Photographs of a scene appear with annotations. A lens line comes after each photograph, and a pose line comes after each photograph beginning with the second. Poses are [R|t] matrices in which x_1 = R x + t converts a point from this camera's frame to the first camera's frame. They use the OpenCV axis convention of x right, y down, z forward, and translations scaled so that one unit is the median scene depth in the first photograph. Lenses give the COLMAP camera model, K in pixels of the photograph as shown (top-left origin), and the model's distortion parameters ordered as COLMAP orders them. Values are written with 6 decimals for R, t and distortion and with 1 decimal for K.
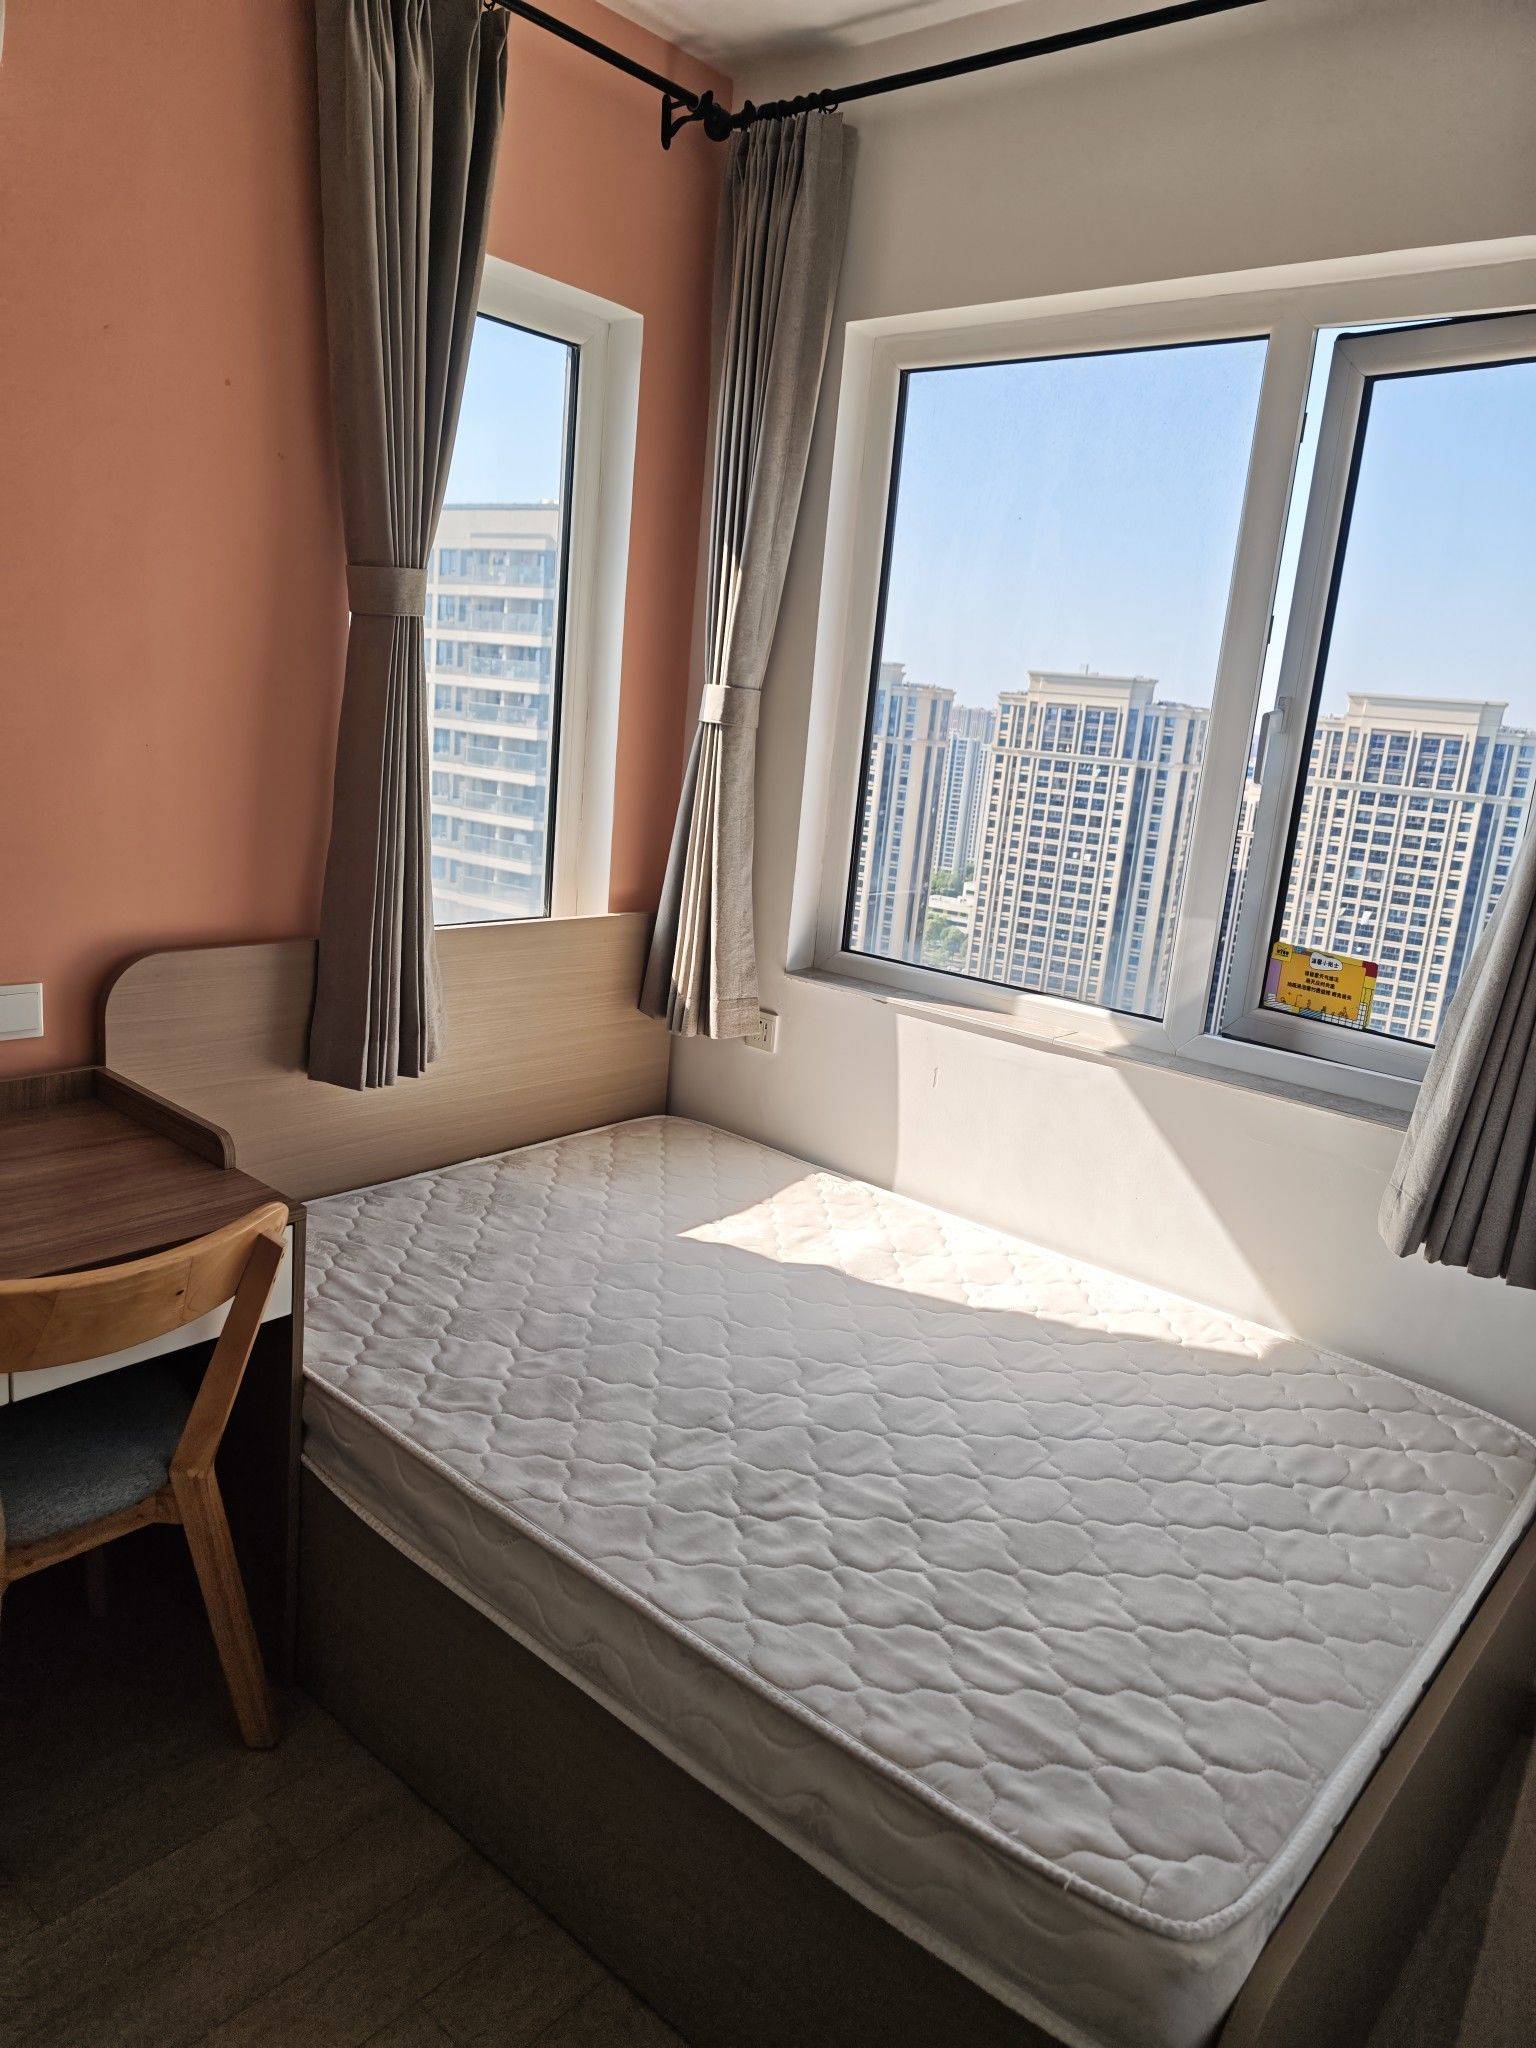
lens RADIAL K [[1418.1, 0, 764.5], [0, 1418.1, 1024.2], [0, 0, 1]] dist [0.036598, -0.043535]
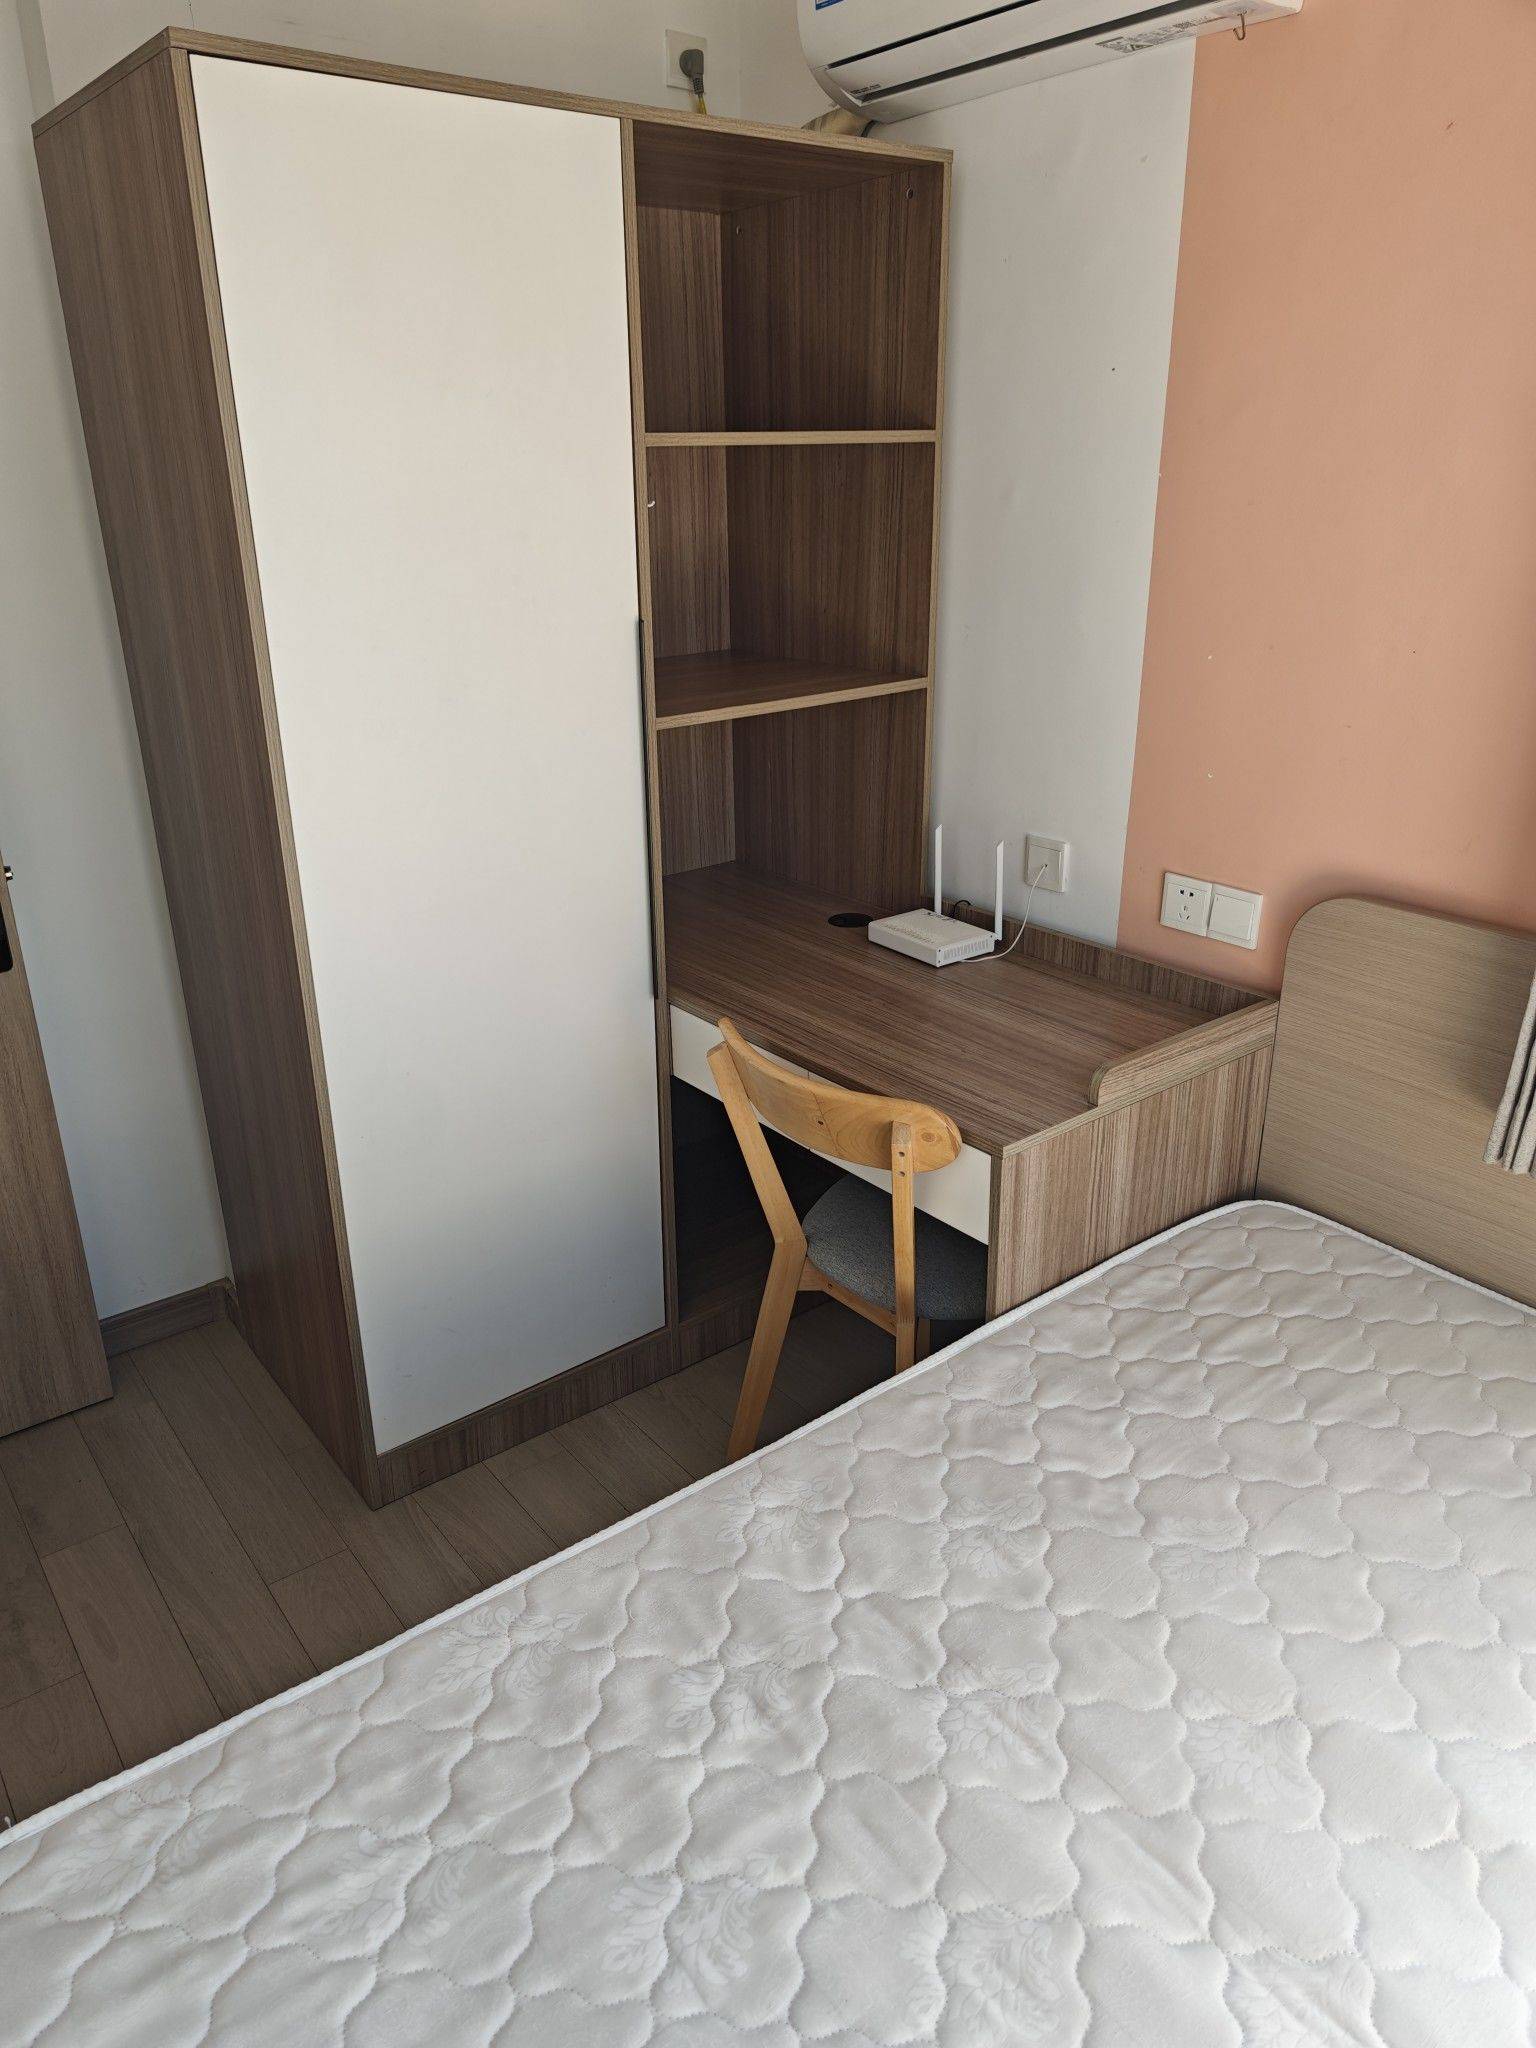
lens RADIAL K [[1418.1, 0, 767.6], [0, 1418.1, 1020.5], [0, 0, 1]] dist [0.036598, -0.043535]
pose [[-0.203678, 0.276198, -0.939271, 0.480679], [-0.232848, 0.918187, 0.320490, -0.179196], [0.950945, 0.283984, -0.122703, 0.812774]]
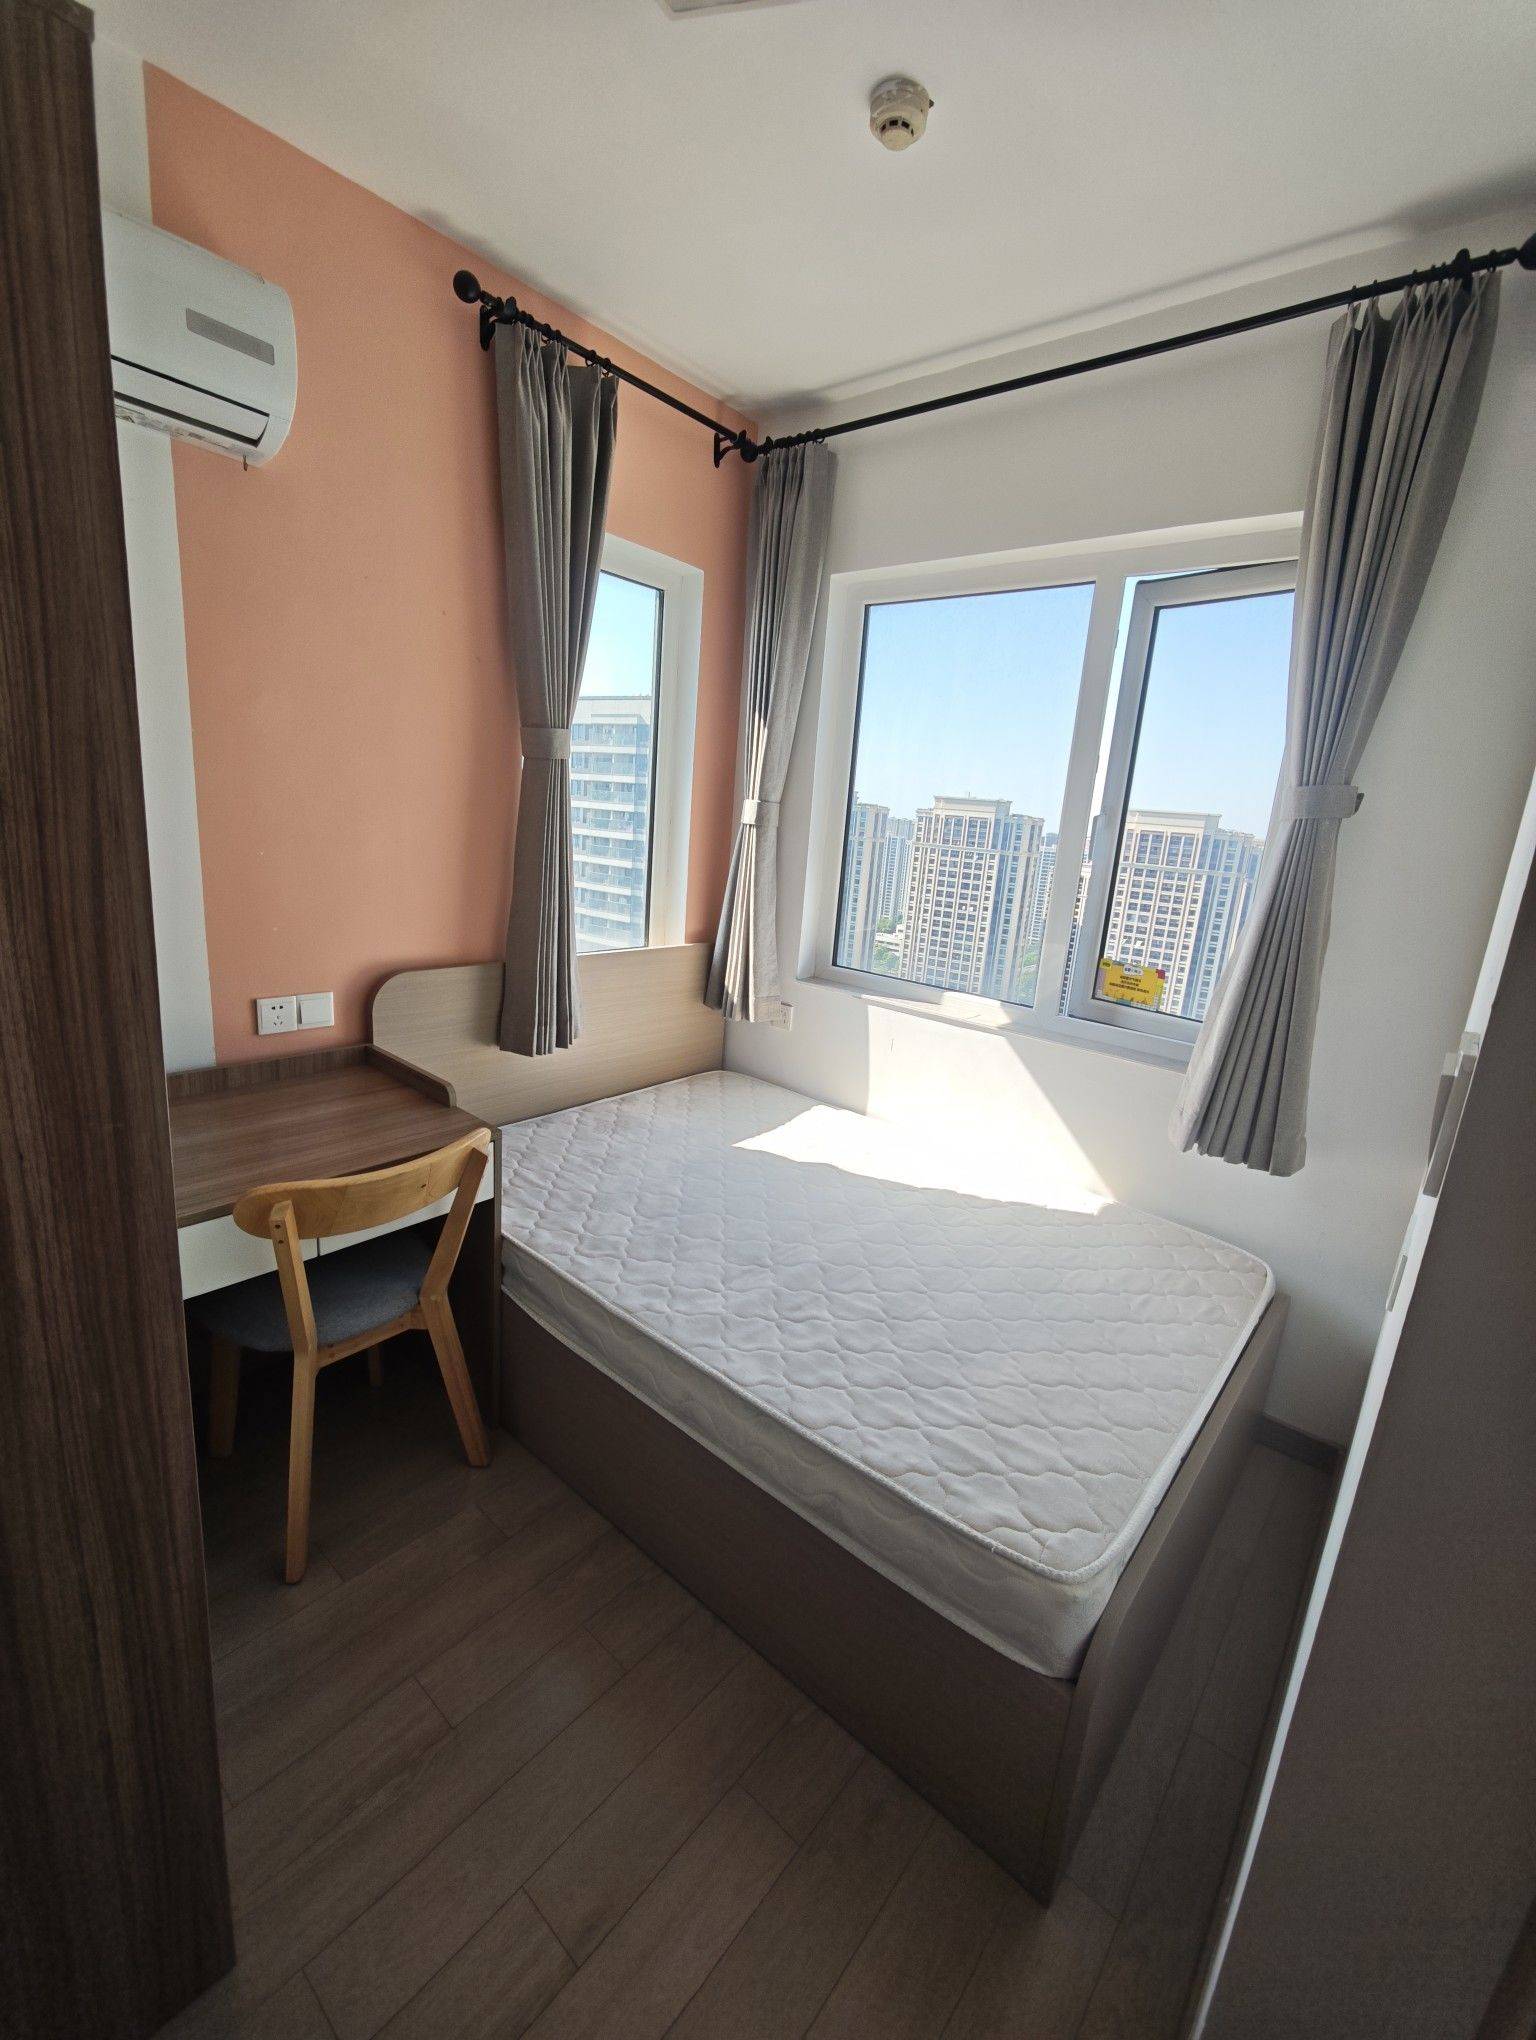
lens RADIAL K [[862.8, 0, 788.1], [0, 862.8, 1023.3], [0, 0, 1]] dist [-0.002688, 0.001017]
pose [[0.999758, -0.011617, 0.018703, -0.016694], [0.011401, 0.999868, 0.011618, 0.001070], [-0.018836, -0.011402, 0.999758, 0.028821]]
